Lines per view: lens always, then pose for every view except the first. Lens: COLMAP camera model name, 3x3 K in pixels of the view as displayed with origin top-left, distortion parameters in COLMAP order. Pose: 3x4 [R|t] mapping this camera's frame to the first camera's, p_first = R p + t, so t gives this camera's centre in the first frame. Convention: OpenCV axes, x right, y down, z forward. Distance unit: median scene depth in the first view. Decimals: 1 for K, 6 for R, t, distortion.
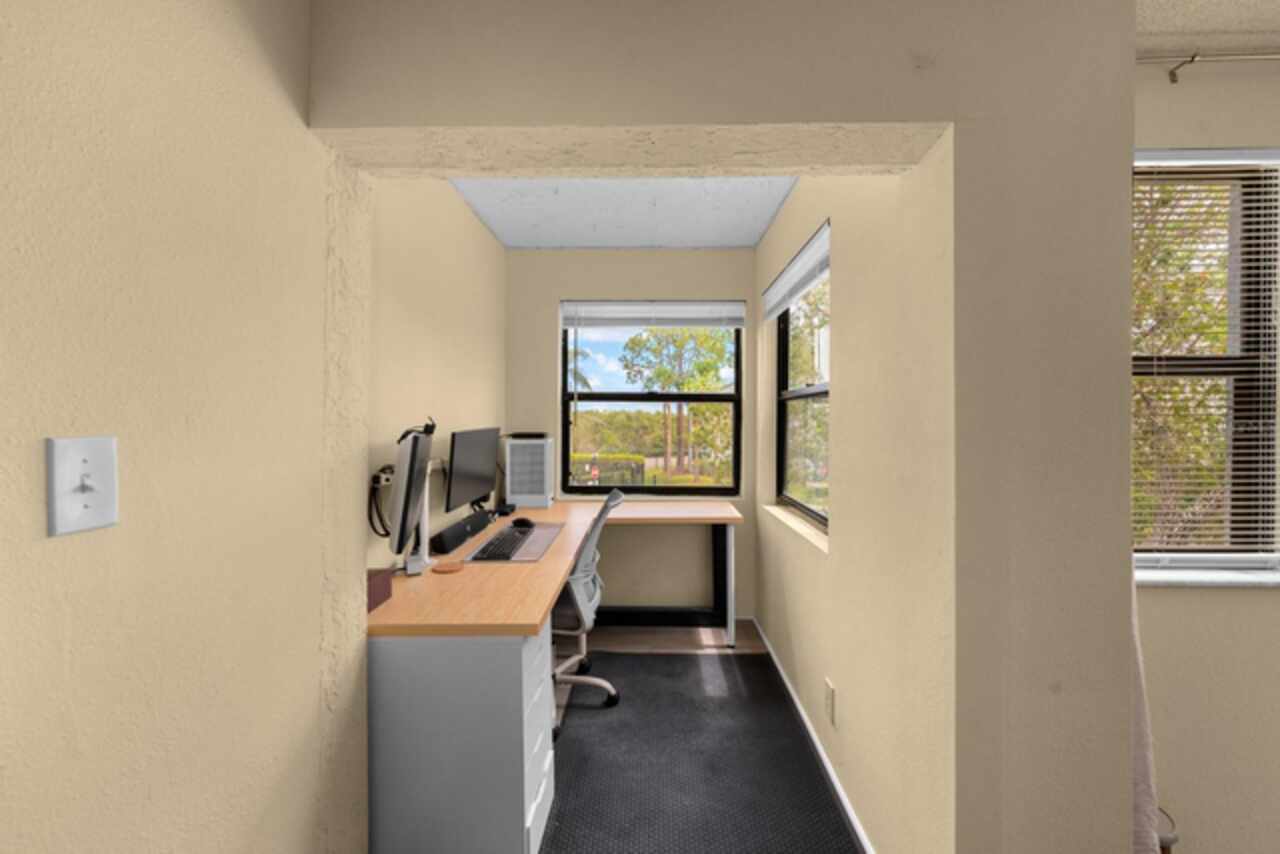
lens RADIAL K [[524.1, 0, 638.7], [0, 524.1, 418.0], [0, 0, 1]] dist [0.000080, -0.000315]
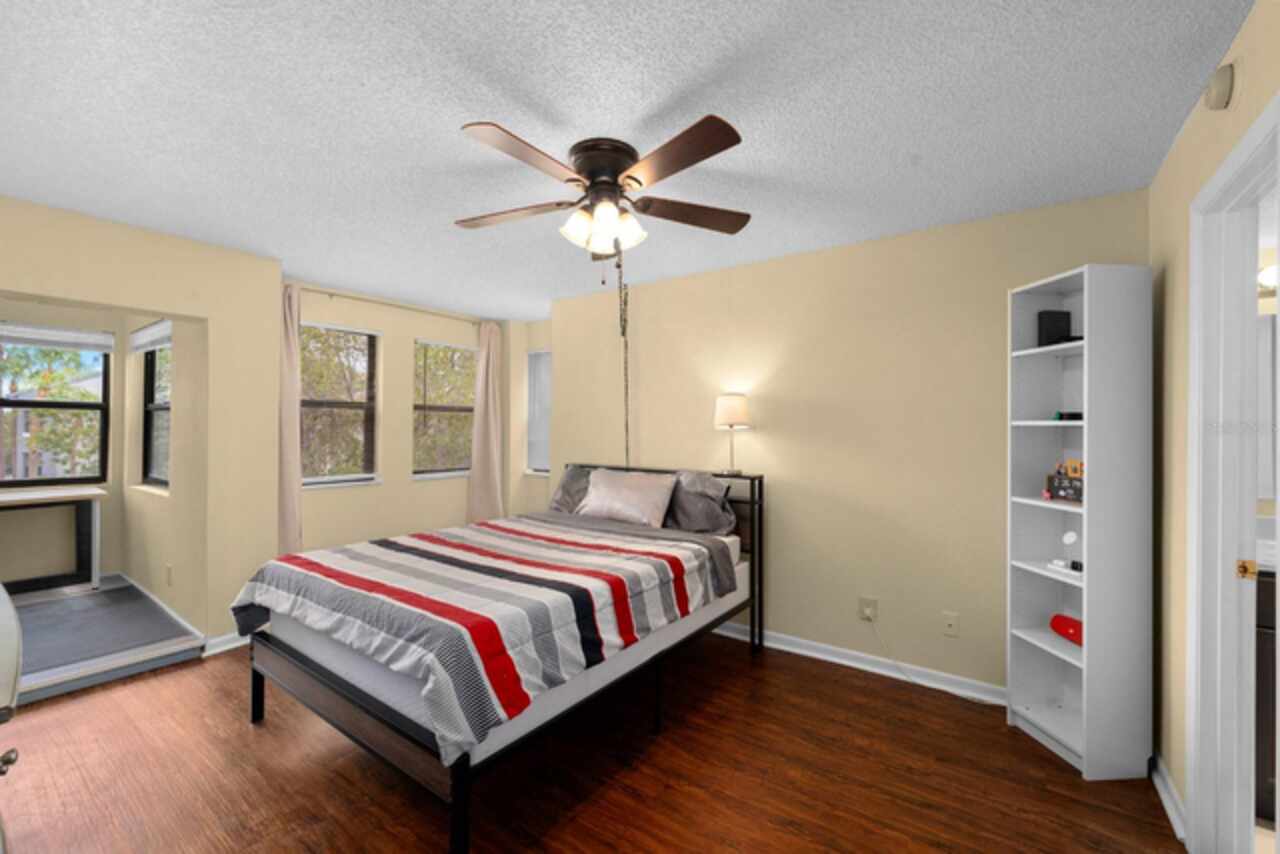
lens RADIAL K [[524.1, 0, 638.7], [0, 524.1, 418.0], [0, 0, 1]] dist [0.000080, -0.000315]
pose [[0.564500, 0.007702, 0.825397, -0.141565], [-0.008555, 0.999957, -0.003479, -0.018888], [-0.825389, -0.005097, 0.564542, -0.855758]]
